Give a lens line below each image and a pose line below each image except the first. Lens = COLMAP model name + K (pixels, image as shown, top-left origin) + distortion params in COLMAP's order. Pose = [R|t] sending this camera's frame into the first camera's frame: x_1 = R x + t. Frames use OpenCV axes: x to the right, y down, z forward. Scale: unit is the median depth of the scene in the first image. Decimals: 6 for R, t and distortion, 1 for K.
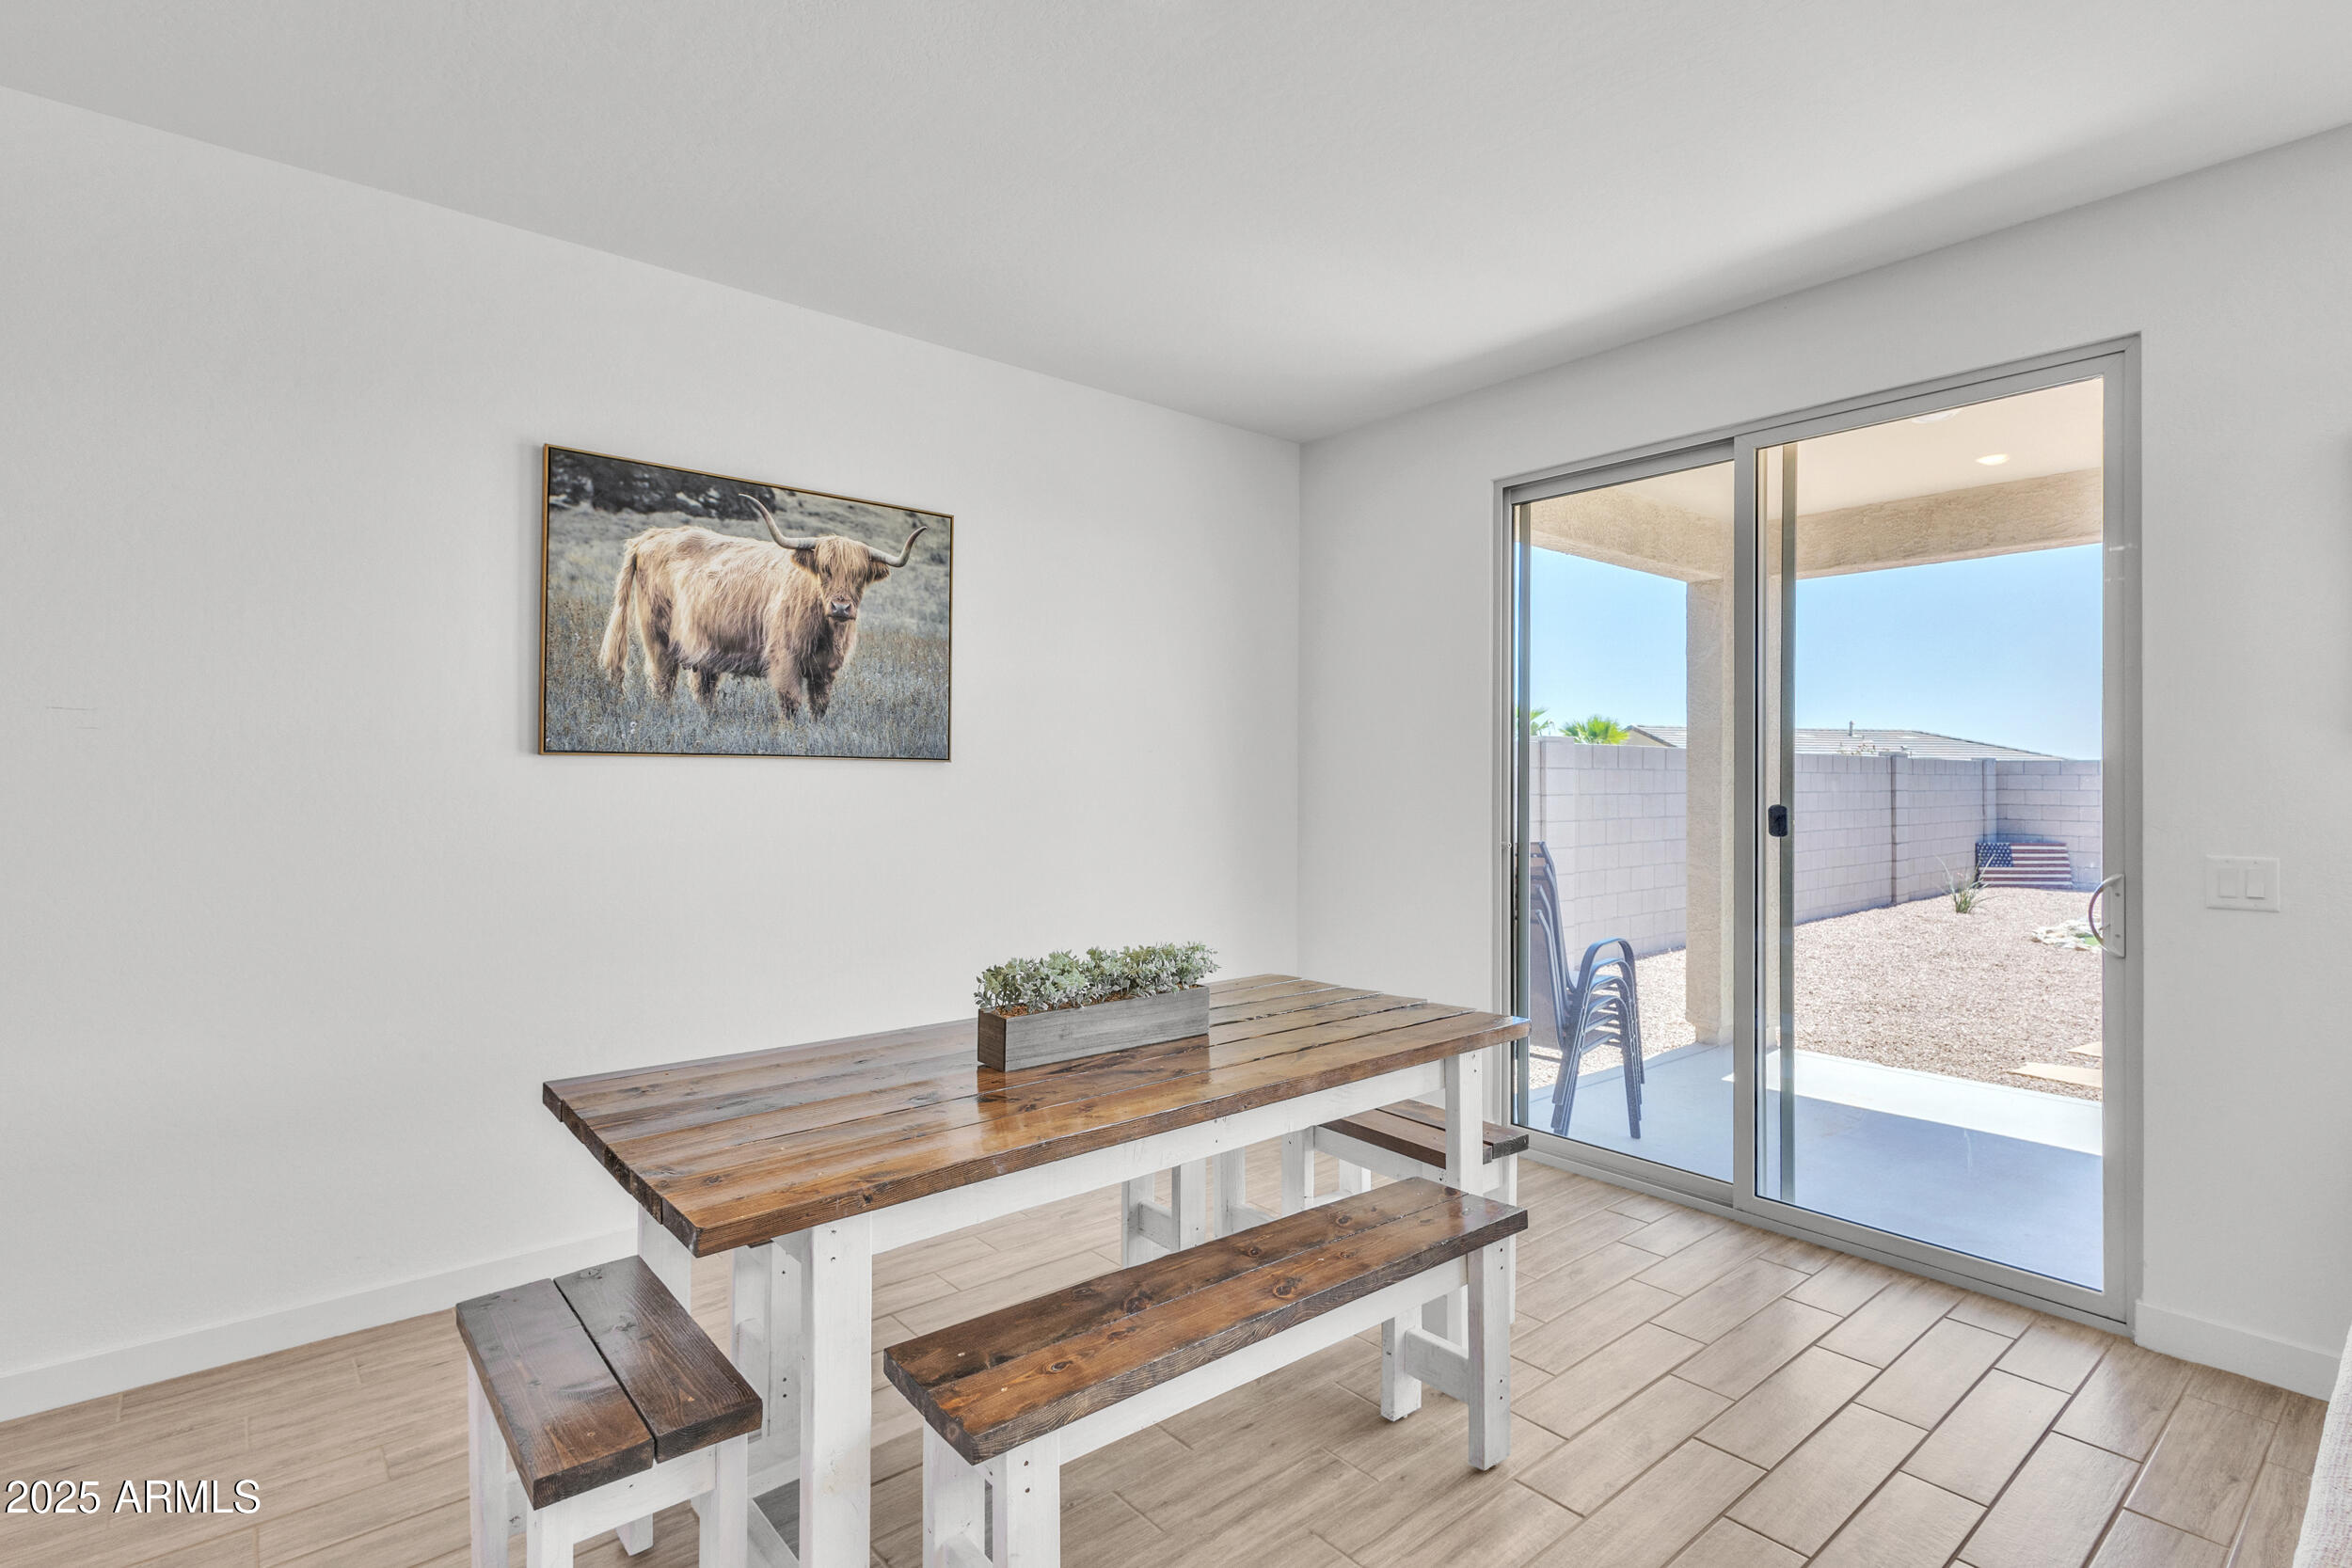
lens RADIAL K [[1079.5, 0, 1176.0], [0, 1079.5, 787.4], [0, 0, 1]] dist [0.002664, -0.002365]
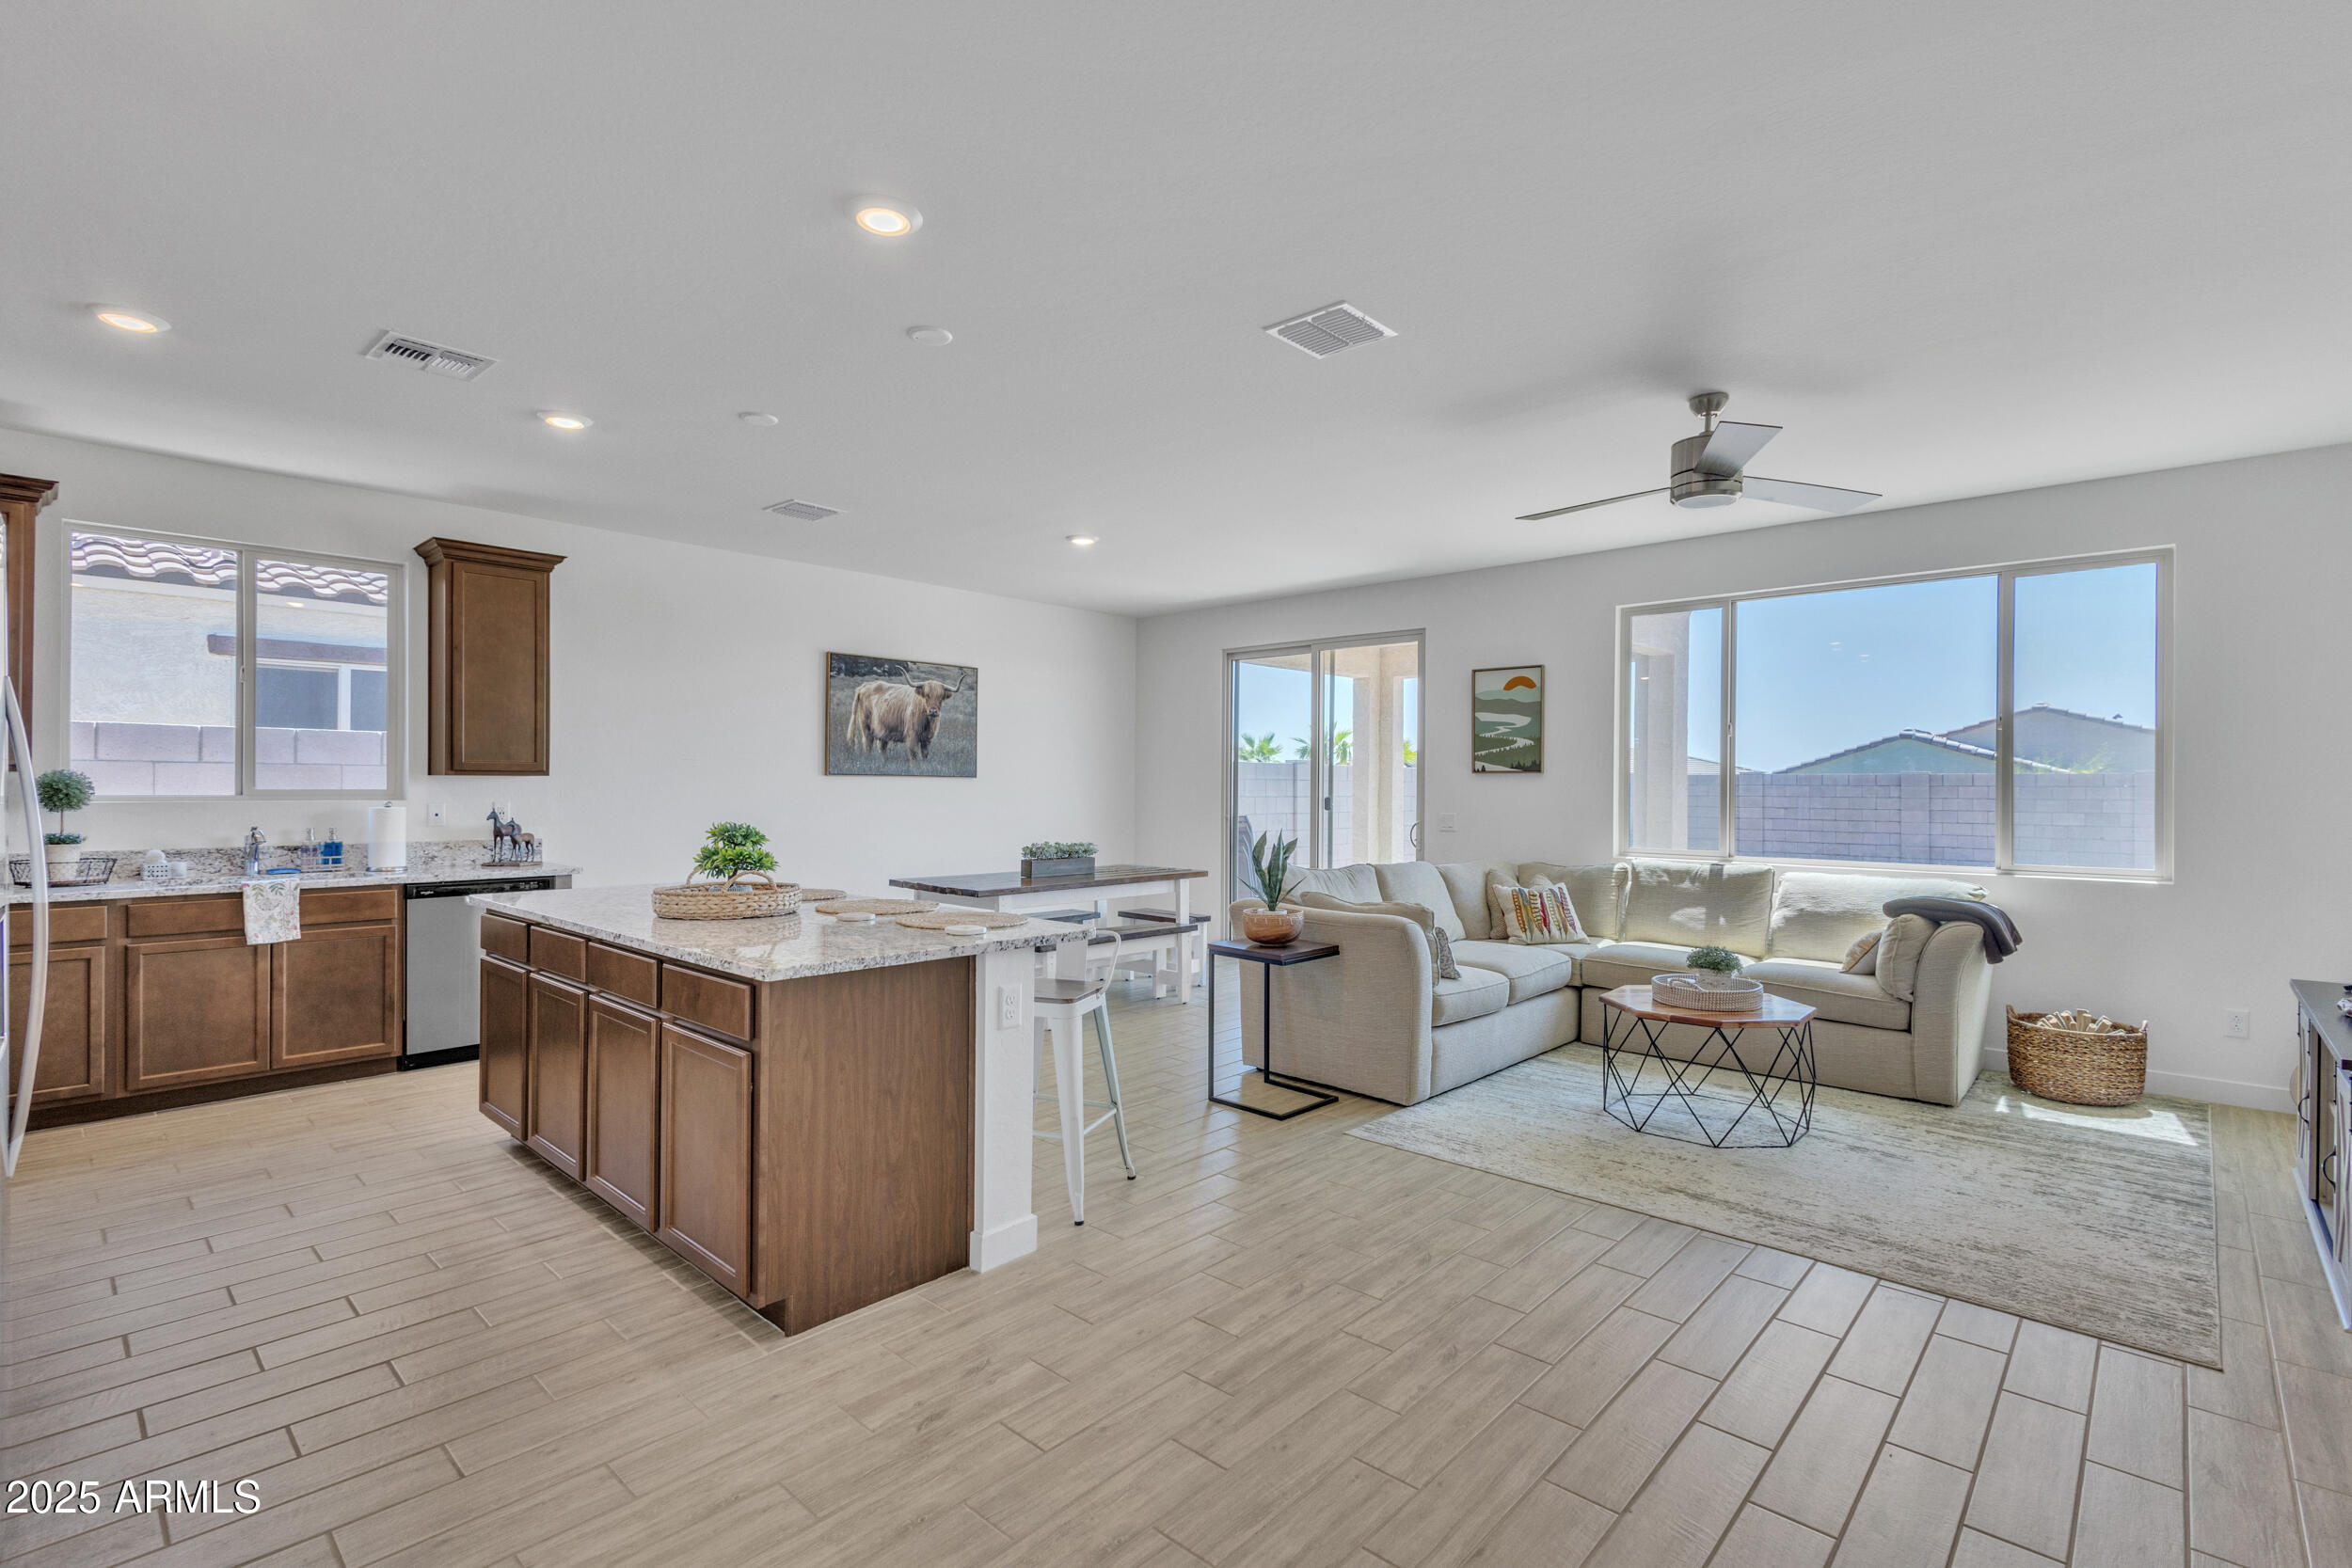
lens RADIAL K [[1079.5, 0, 1186.7], [0, 1079.5, 792.9], [0, 0, 1]] dist [0.002664, -0.002365]
pose [[0.990536, 0.001613, 0.137245, -0.093613], [-0.001200, 0.999995, -0.003086, 0.015432], [-0.137249, 0.002892, 0.990532, -1.435173]]
